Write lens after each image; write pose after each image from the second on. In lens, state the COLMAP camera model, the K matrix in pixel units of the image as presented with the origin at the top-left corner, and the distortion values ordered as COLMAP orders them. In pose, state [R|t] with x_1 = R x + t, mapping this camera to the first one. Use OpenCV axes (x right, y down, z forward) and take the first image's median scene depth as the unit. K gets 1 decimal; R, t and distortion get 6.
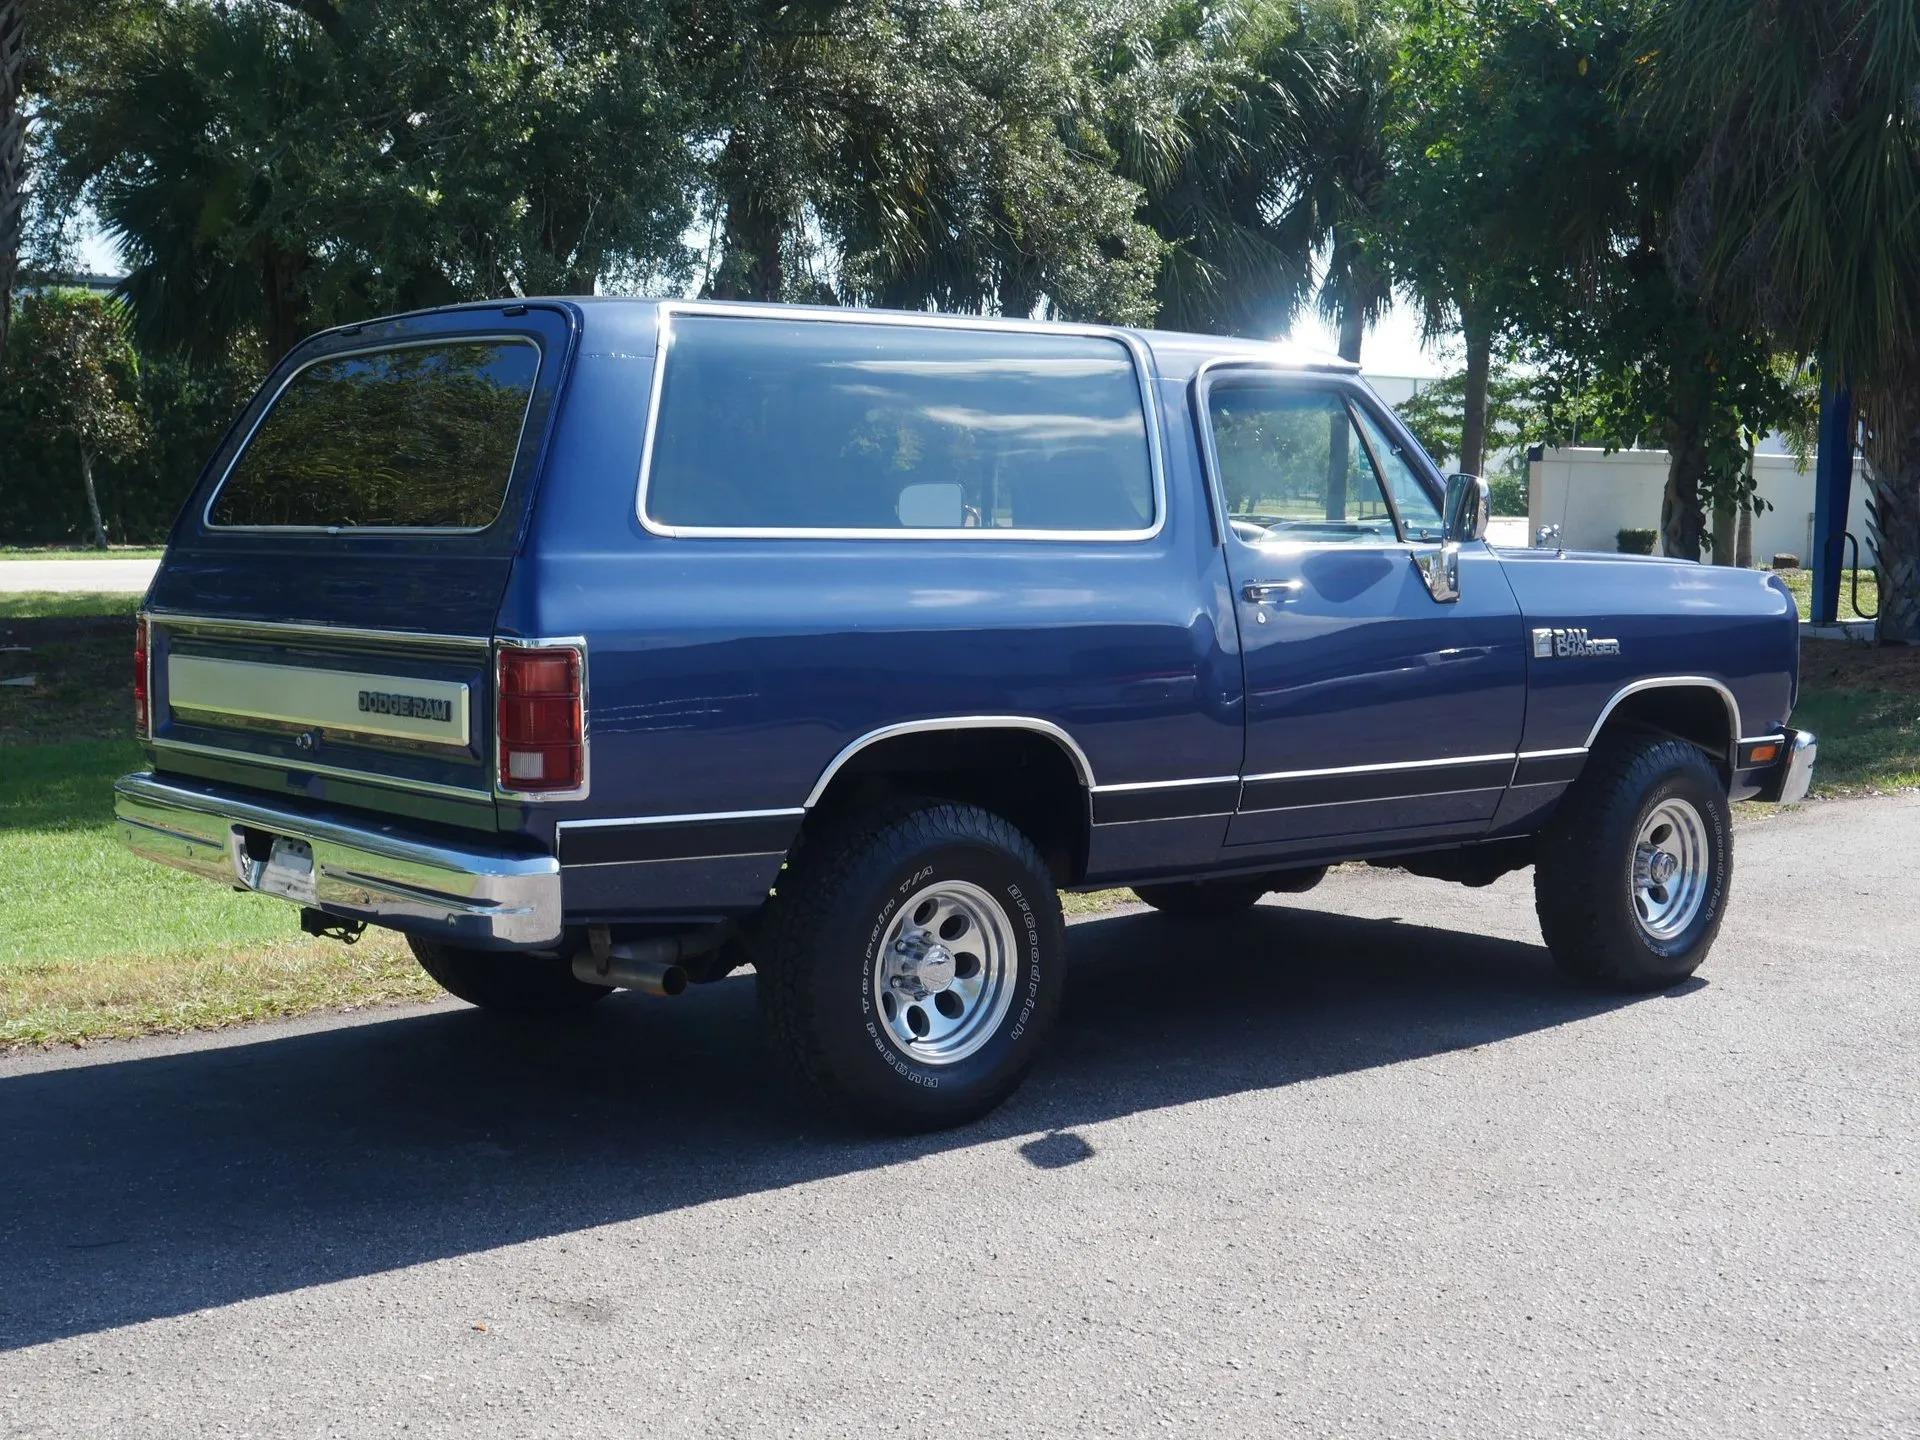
lens RADIAL K [[2804.3, 0, 968.6], [0, 2804.3, 724.9], [0, 0, 1]] dist [0.009130, -0.101885]
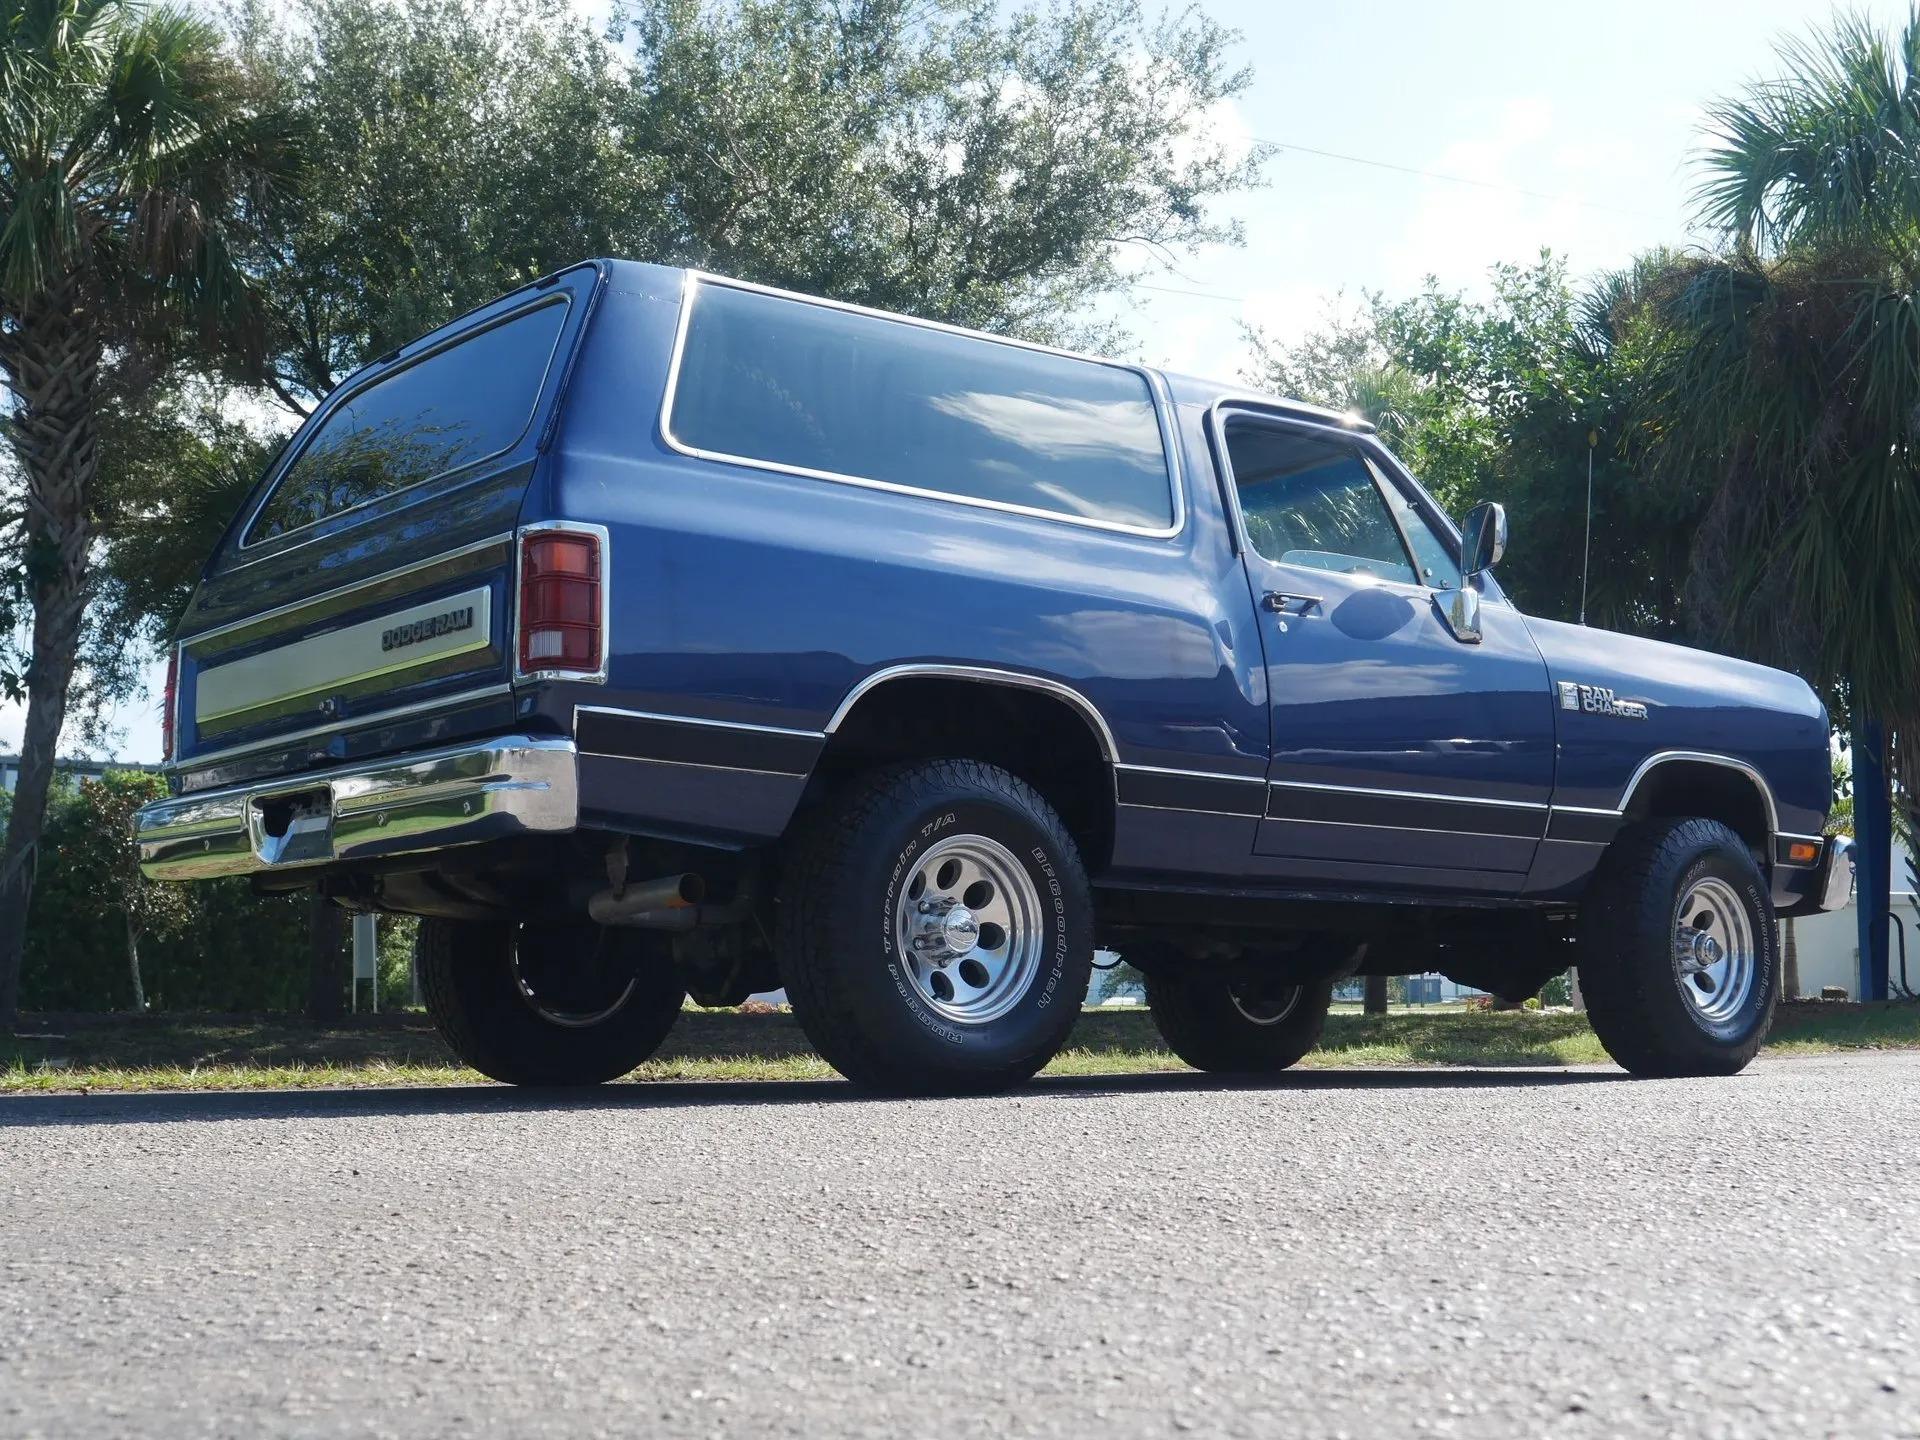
lens RADIAL K [[2804.3, 0, 968.6], [0, 2804.3, 724.9], [0, 0, 1]] dist [0.009130, -0.101885]
pose [[0.999792, -0.013355, -0.015418, 0.006746], [0.009439, 0.972967, -0.230750, 0.220569], [0.018083, 0.230556, 0.972891, 0.028448]]
